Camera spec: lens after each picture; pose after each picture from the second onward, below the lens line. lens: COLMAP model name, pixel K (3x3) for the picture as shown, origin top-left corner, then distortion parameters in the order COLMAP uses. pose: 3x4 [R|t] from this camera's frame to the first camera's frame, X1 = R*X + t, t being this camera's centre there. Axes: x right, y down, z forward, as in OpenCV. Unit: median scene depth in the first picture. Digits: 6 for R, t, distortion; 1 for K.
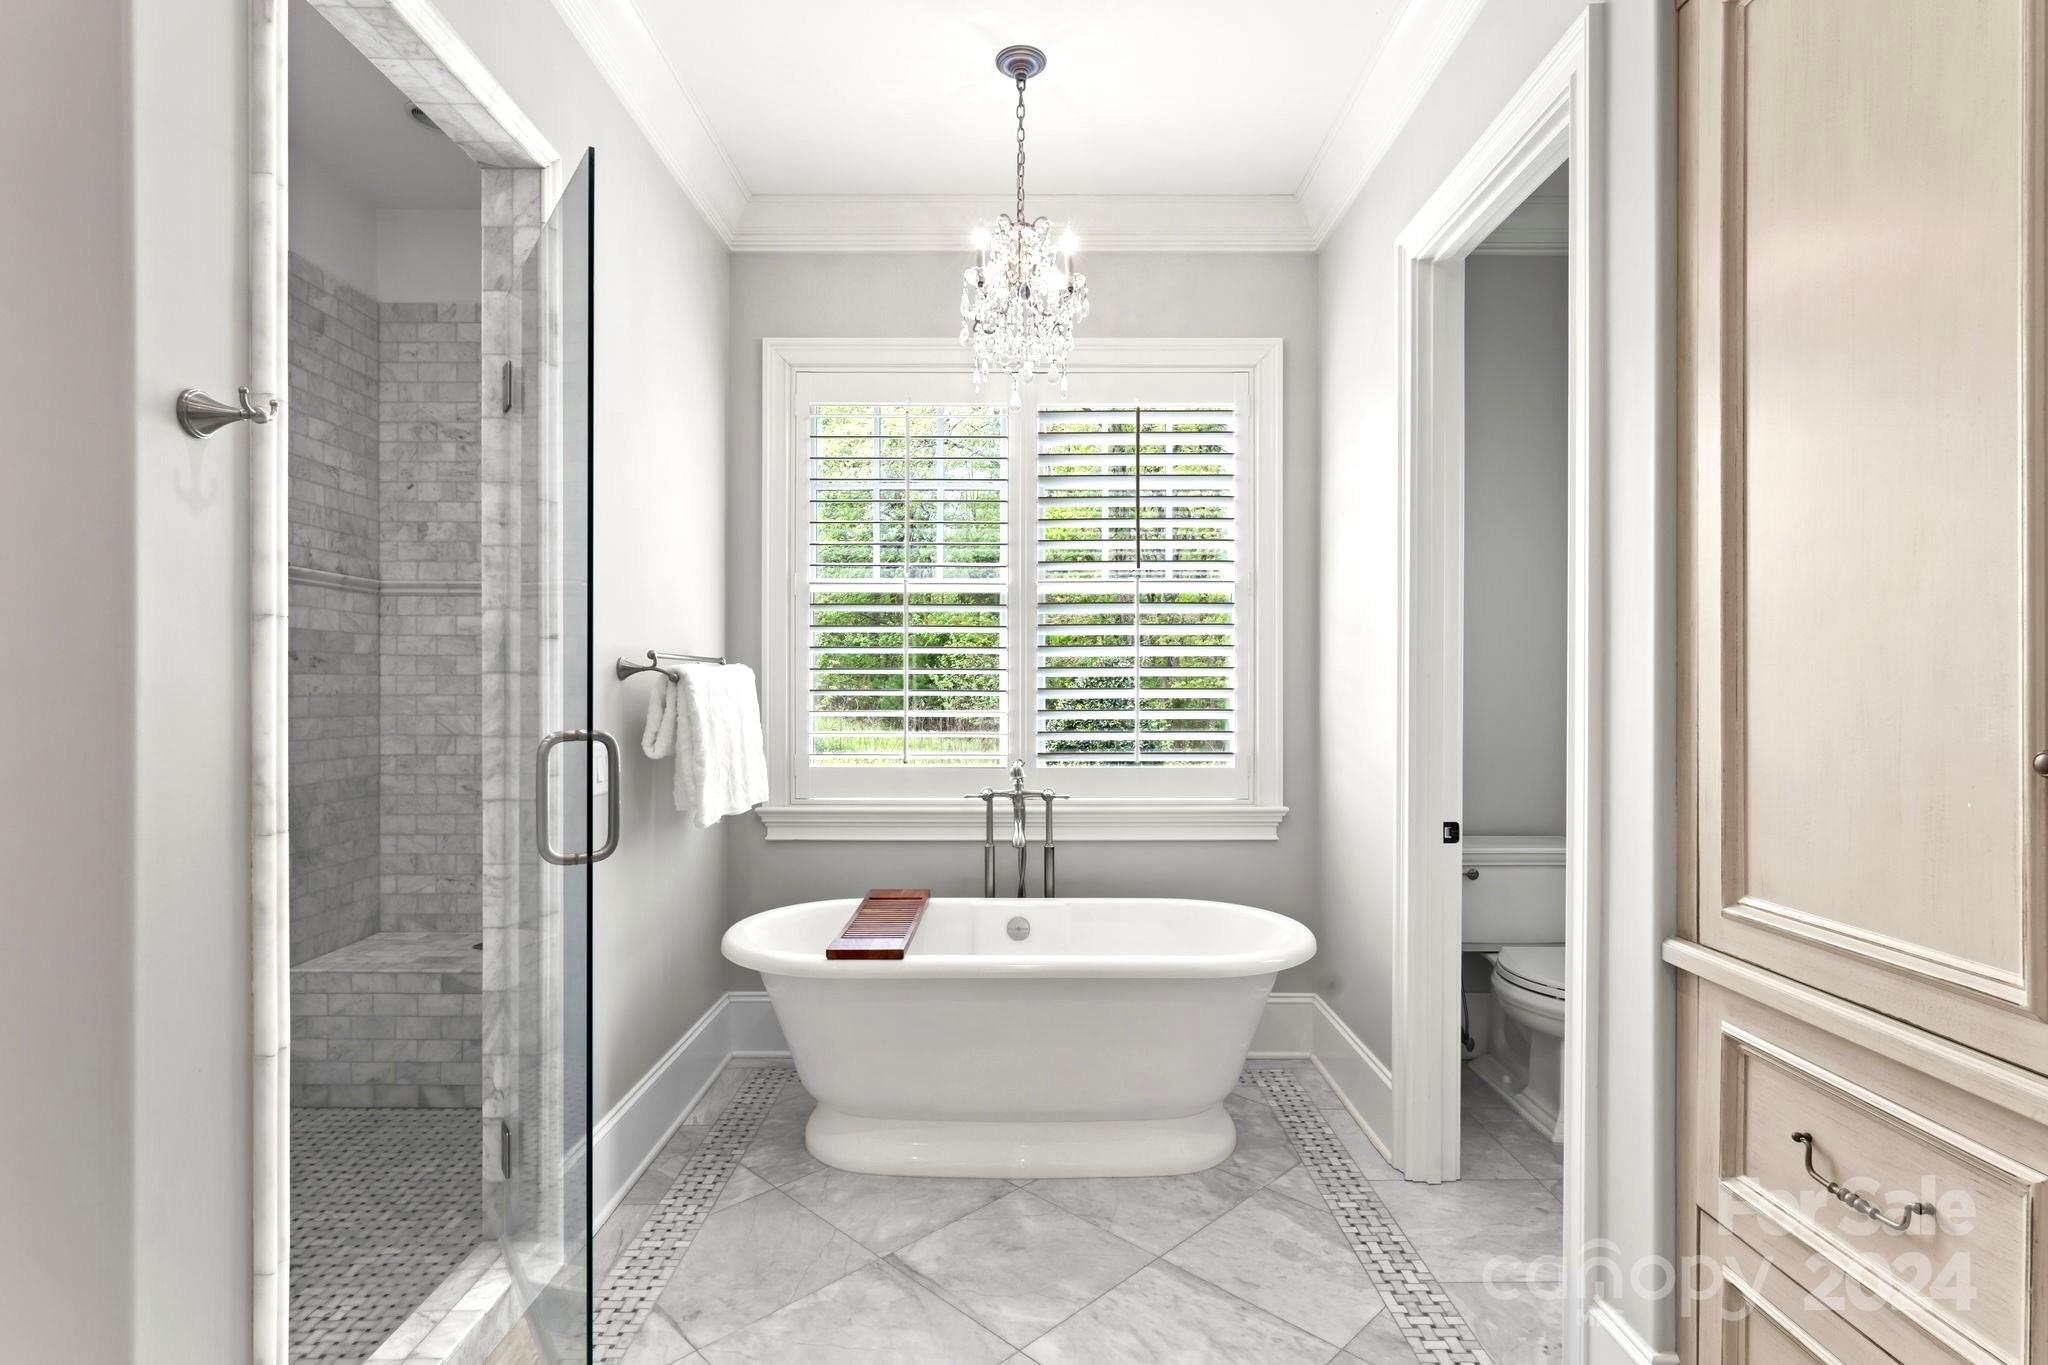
lens RADIAL K [[1000.2, 0, 1024.0], [0, 1000.2, 682.5], [0, 0, 1]] dist [-0.001043, -0.000202]
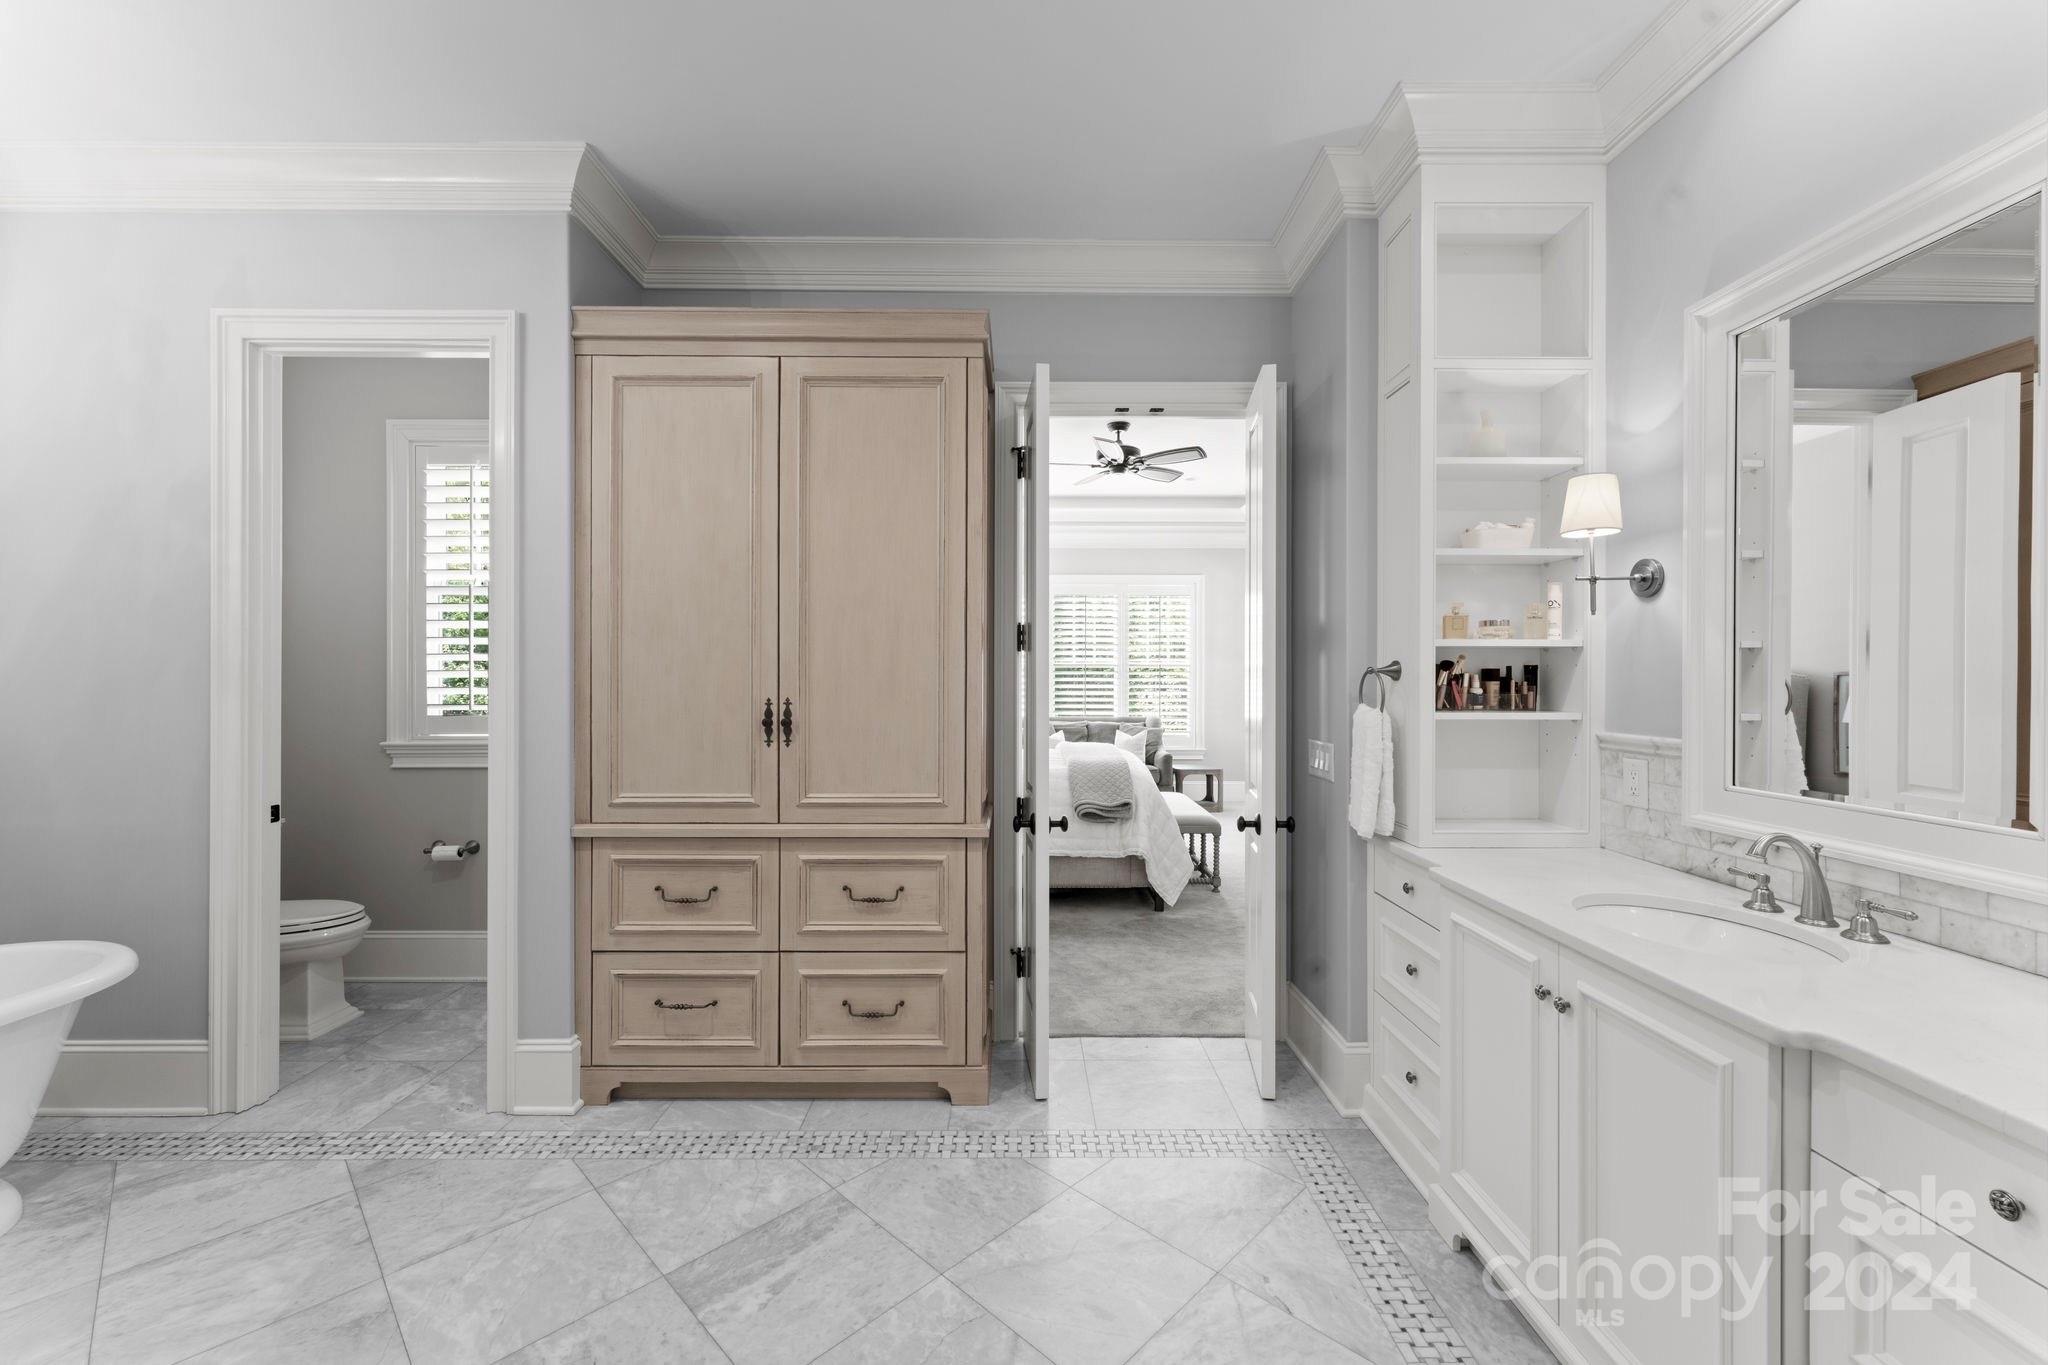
lens RADIAL K [[801.6, 0, 1024.0], [0, 801.6, 682.5], [0, 0, 1]] dist [-0.000453, -0.000130]
pose [[-0.013236, -0.001531, 0.999911, -0.637189], [-0.008745, 0.999961, 0.001415, -0.024483], [-0.999874, -0.008726, -0.013249, 0.093933]]
